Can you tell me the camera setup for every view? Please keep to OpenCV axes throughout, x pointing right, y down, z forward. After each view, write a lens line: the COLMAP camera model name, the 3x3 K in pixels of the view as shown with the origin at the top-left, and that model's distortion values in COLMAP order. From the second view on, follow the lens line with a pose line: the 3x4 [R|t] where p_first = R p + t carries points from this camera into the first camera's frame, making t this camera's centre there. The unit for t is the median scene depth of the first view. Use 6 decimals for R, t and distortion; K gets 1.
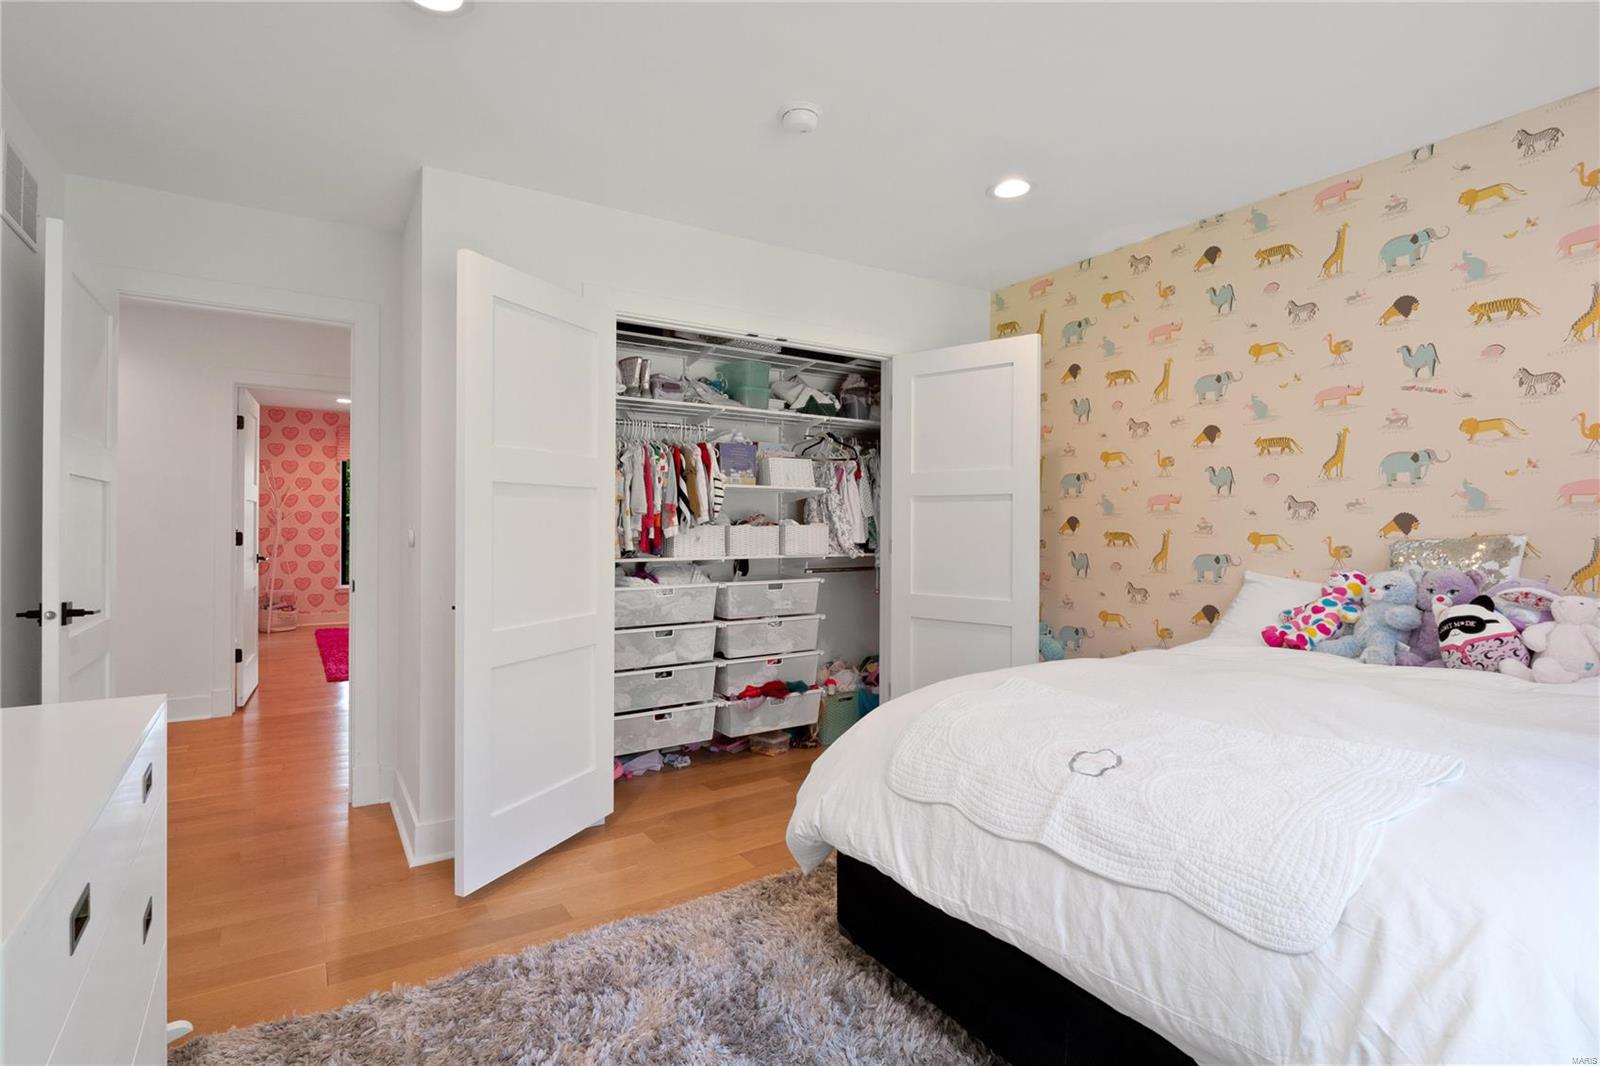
lens RADIAL K [[765.9, 0, 797.0], [0, 765.9, 527.7], [0, 0, 1]] dist [-0.003004, -0.000717]
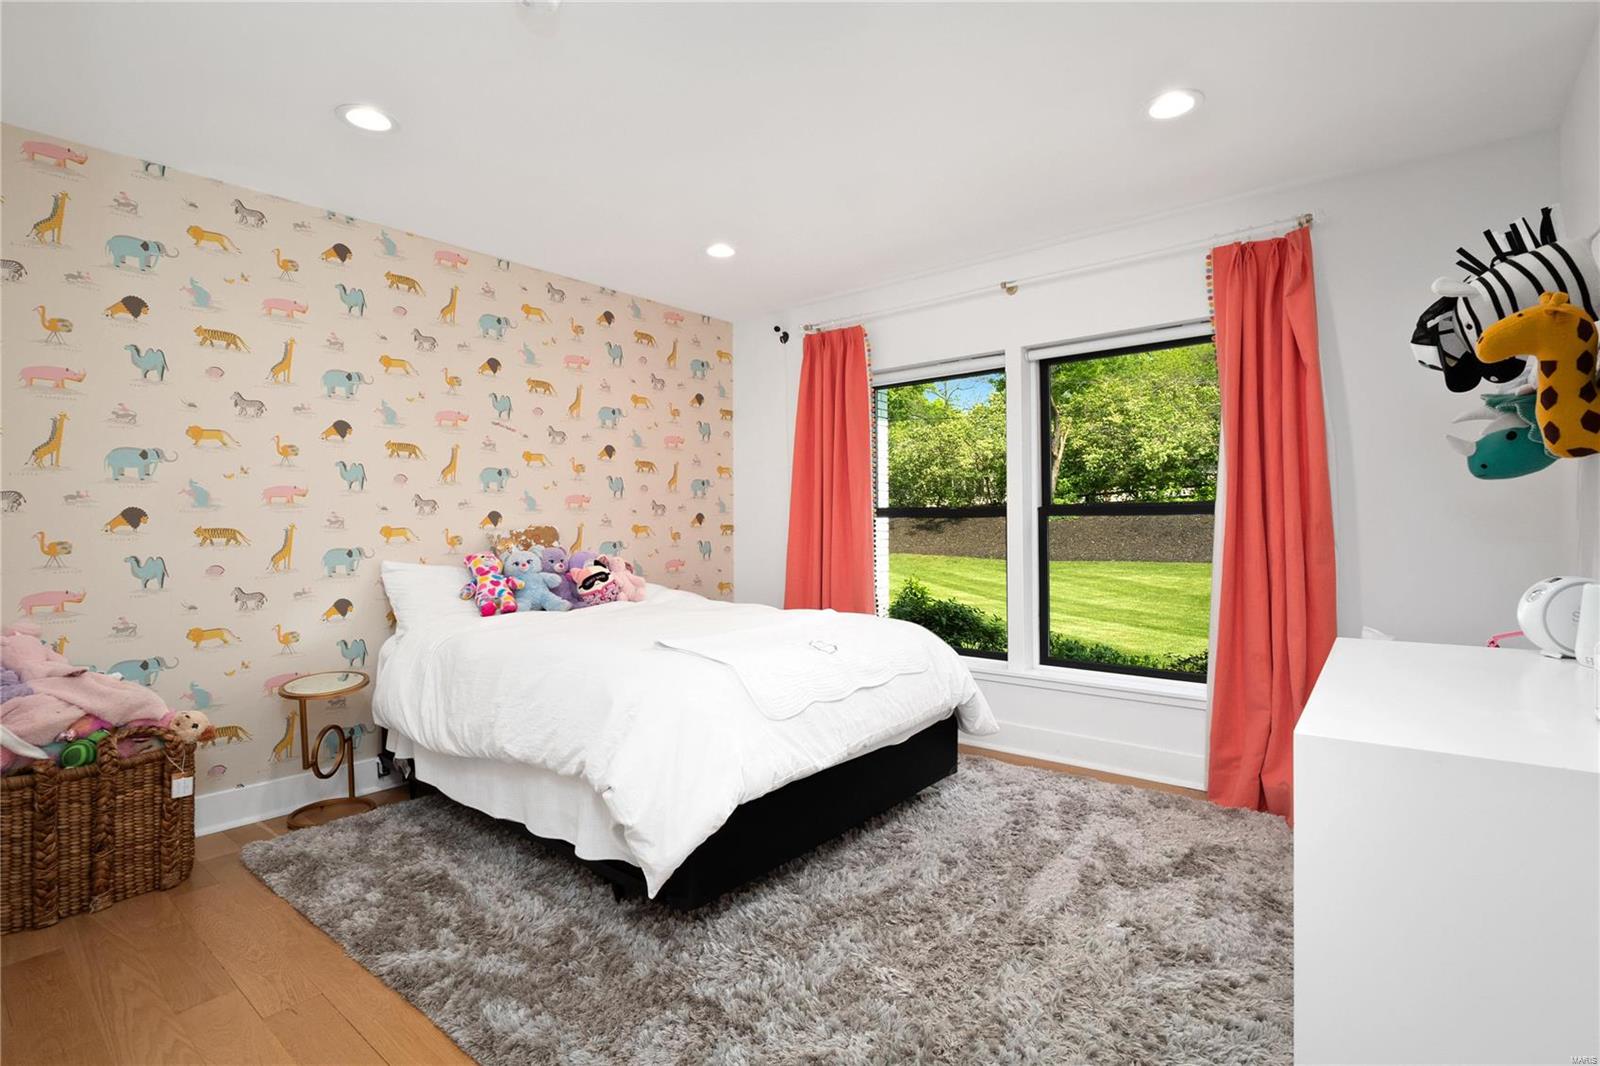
lens RADIAL K [[765.9, 0, 797.2], [0, 765.9, 526.9], [0, 0, 1]] dist [-0.003004, -0.000717]
pose [[-0.287042, -0.004146, 0.957909, -0.641091], [0.005994, 0.999963, 0.006124, 0.004122], [-0.957899, 0.007499, -0.287007, 0.764102]]
